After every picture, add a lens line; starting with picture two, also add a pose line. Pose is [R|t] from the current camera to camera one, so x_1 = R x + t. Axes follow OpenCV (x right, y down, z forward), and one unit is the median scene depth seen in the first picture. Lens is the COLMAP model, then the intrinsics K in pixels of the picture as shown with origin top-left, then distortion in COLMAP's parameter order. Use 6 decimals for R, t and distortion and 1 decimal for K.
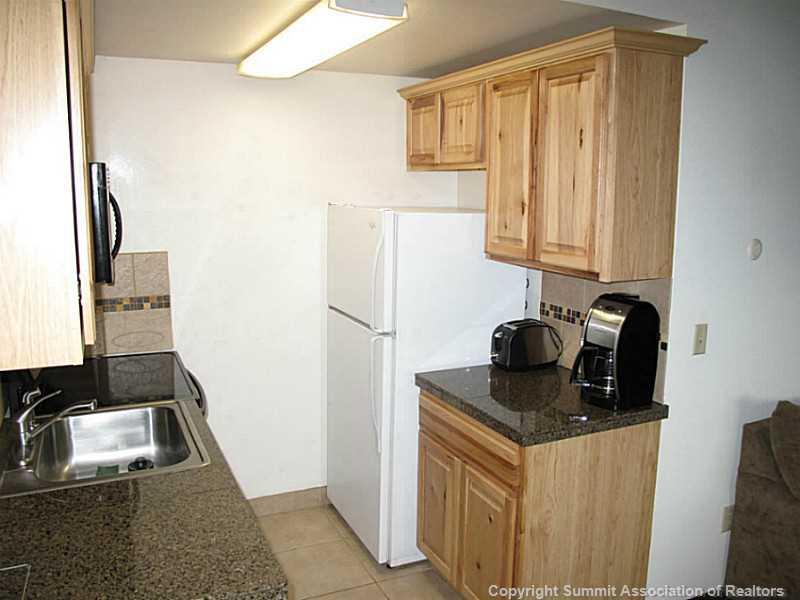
lens RADIAL K [[674.4, 0, 404.9], [0, 674.4, 296.8], [0, 0, 1]] dist [-0.153932, 0.132316]
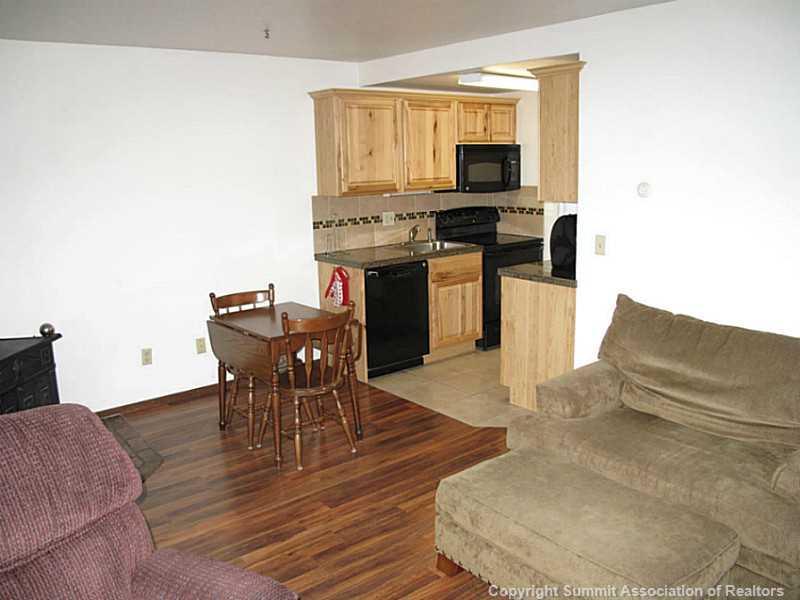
lens RADIAL K [[674.4, 0, 404.9], [0, 674.4, 296.8], [0, 0, 1]] dist [-0.153932, 0.132316]
pose [[0.246445, 0.184168, -0.951497, 1.691217], [-0.139436, 0.978302, 0.153241, 0.007632], [0.959074, 0.094907, 0.266777, 0.125834]]
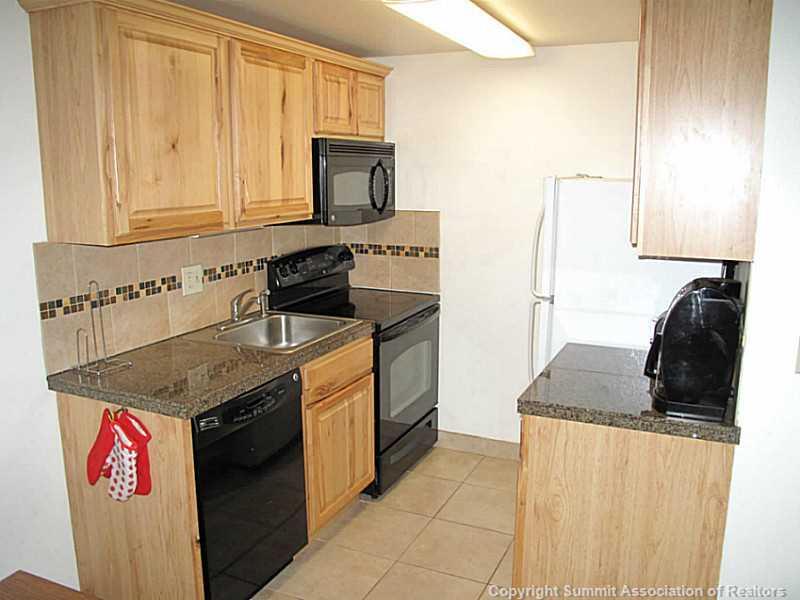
lens RADIAL K [[674.4, 0, 404.9], [0, 674.4, 296.8], [0, 0, 1]] dist [-0.153932, 0.132316]
pose [[0.647510, 0.135360, -0.749939, 0.617372], [-0.125364, 0.989611, 0.070379, 0.008310], [0.751675, 0.048444, 0.657752, 0.177976]]
